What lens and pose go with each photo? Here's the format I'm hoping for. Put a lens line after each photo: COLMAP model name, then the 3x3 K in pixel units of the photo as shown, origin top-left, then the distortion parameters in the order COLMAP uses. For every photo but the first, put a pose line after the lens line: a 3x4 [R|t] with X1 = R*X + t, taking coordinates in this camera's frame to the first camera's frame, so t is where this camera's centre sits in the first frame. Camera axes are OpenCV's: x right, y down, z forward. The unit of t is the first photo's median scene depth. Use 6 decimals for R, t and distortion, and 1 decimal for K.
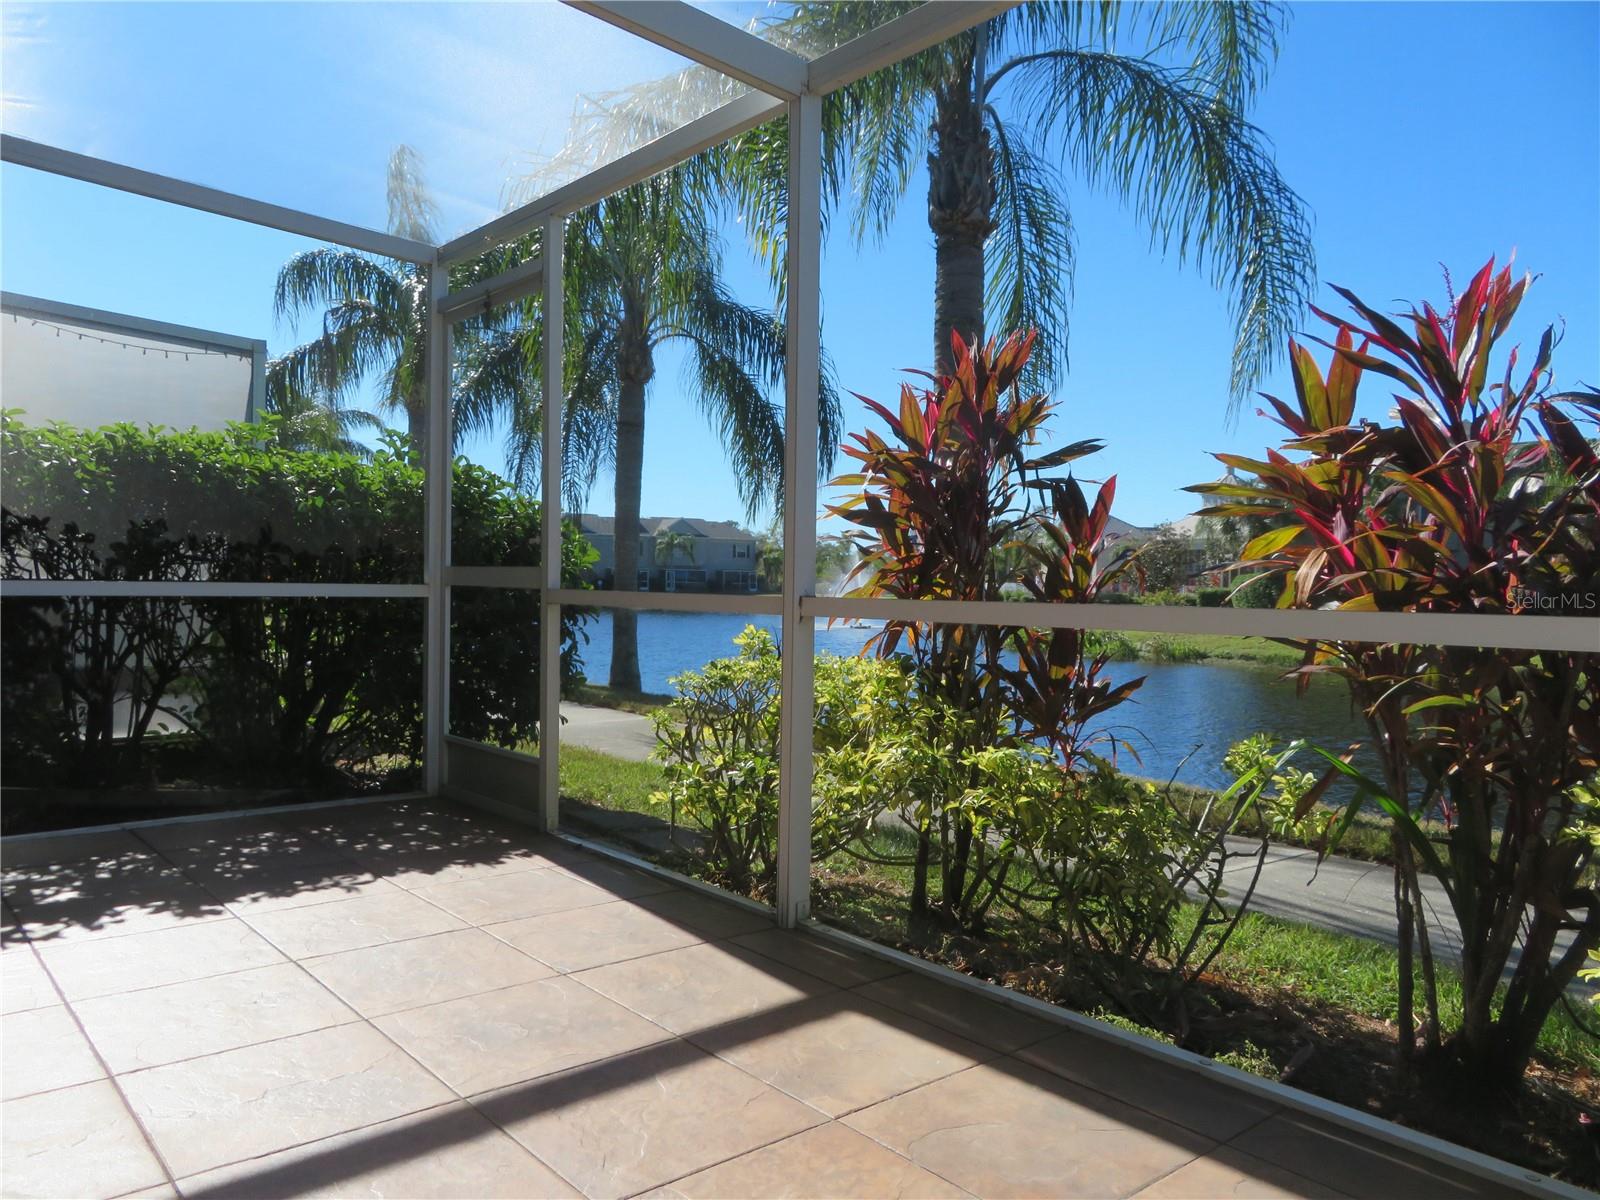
lens RADIAL K [[1149.7, 0, 793.8], [0, 1149.7, 600.7], [0, 0, 1]] dist [-0.014828, 0.011823]
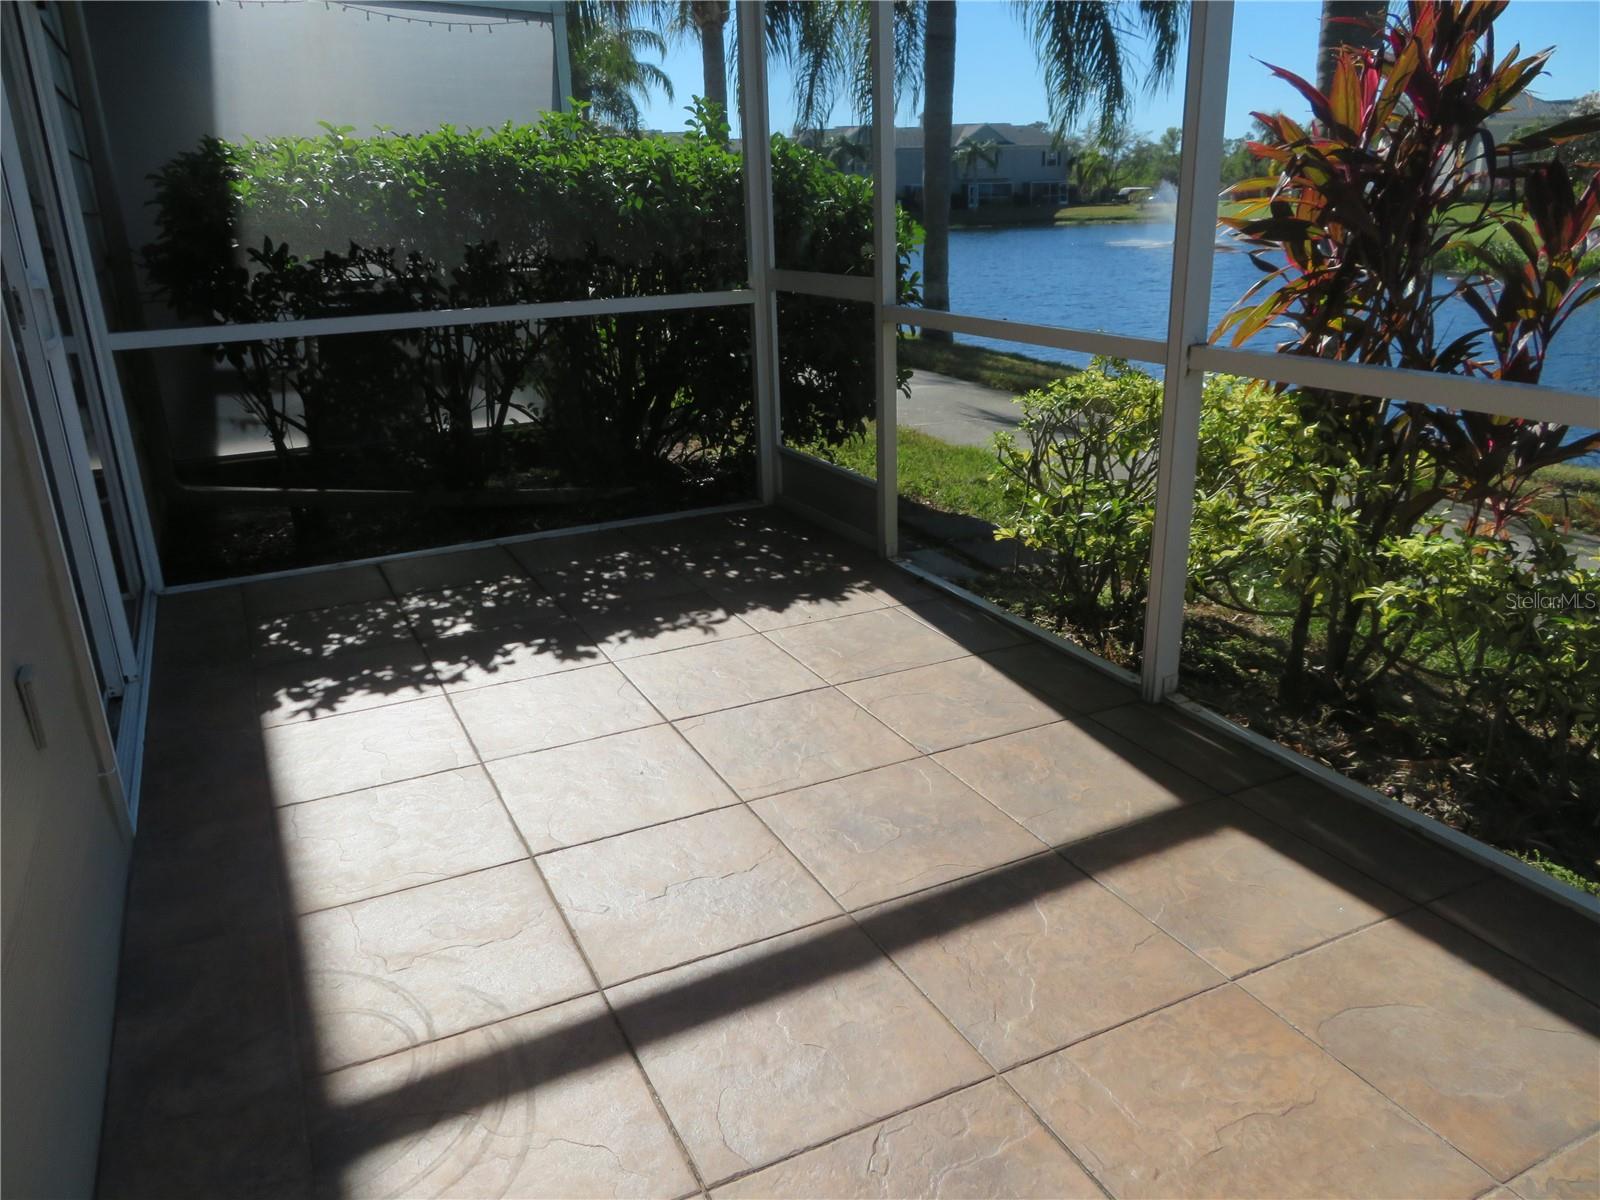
lens RADIAL K [[1149.7, 0, 793.9], [0, 1149.7, 601.1], [0, 0, 1]] dist [-0.014828, 0.011823]
pose [[0.967286, 0.040407, -0.250449, -0.050344], [0.041297, 0.948985, 0.312606, -0.088922], [0.250303, -0.312723, 0.916271, 0.075003]]
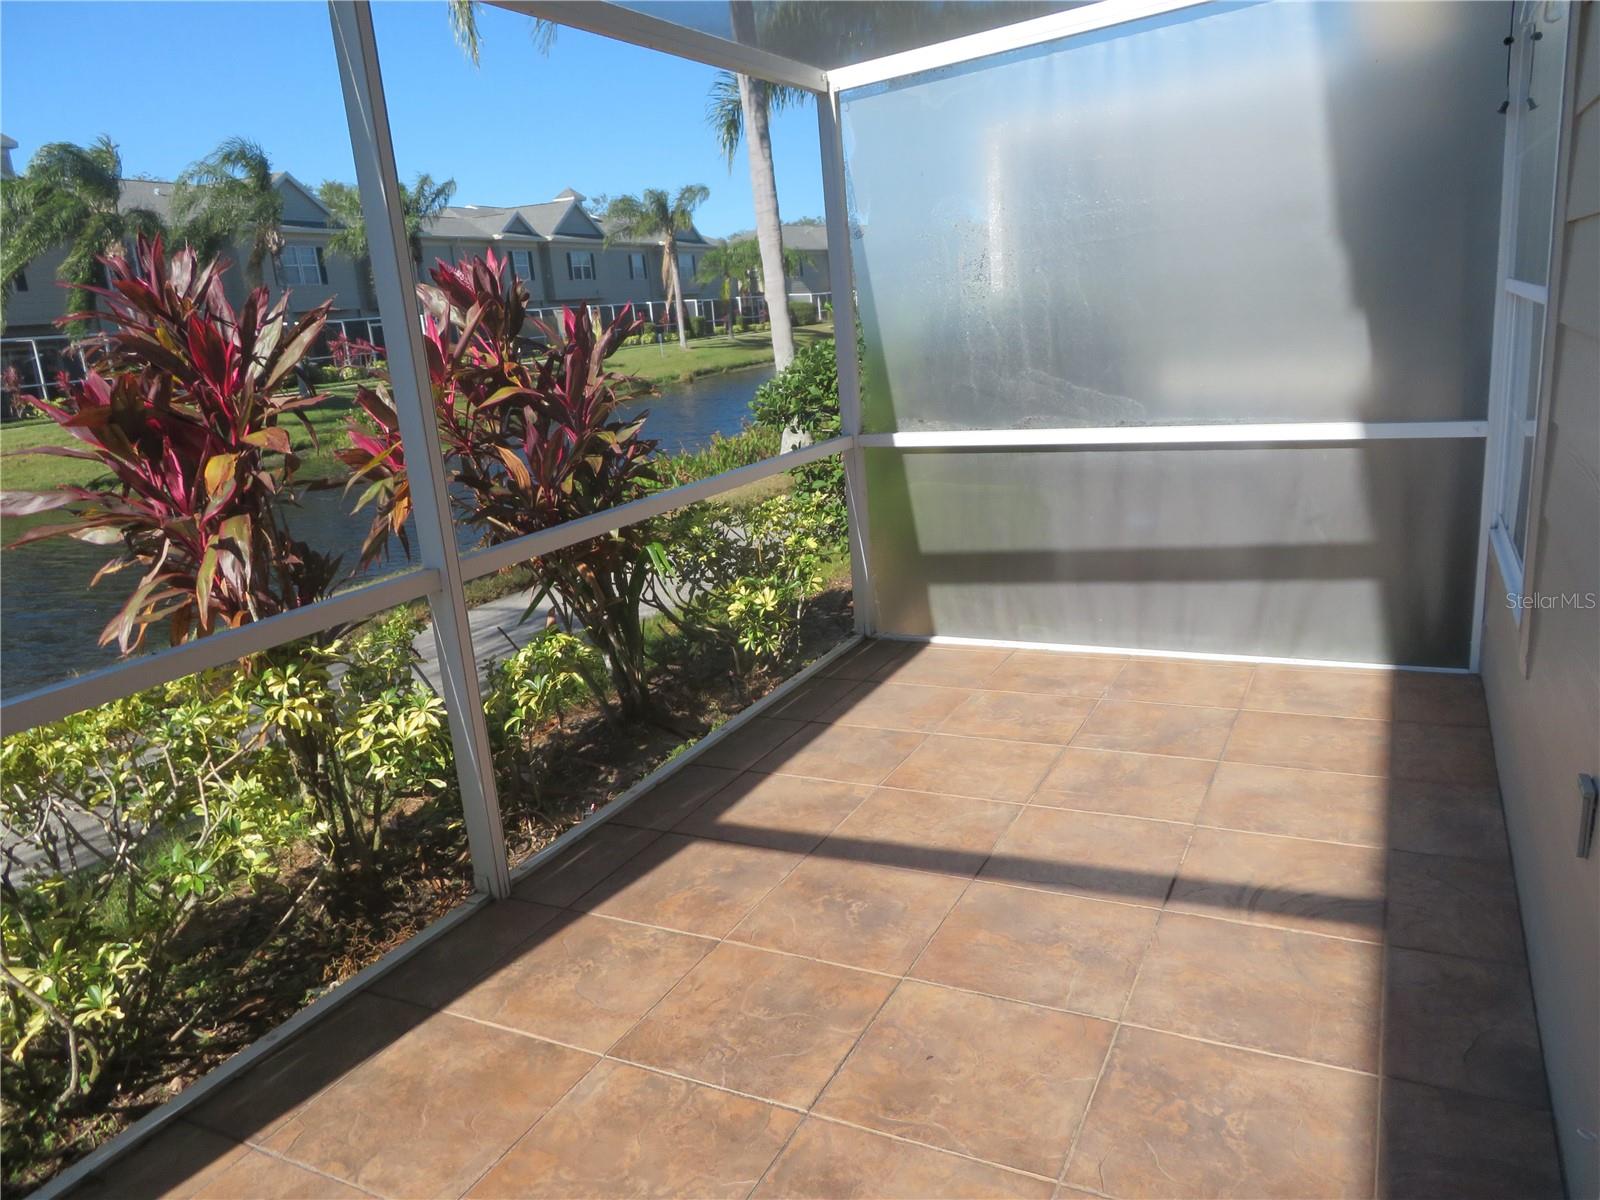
lens RADIAL K [[1149.7, 0, 796.8], [0, 1149.7, 606.2], [0, 0, 1]] dist [-0.014828, 0.011823]
pose [[-0.373907, -0.219963, 0.901005, -0.811050], [0.086922, 0.958883, 0.270164, -0.169248], [-0.923384, 0.179334, -0.339413, 0.931101]]
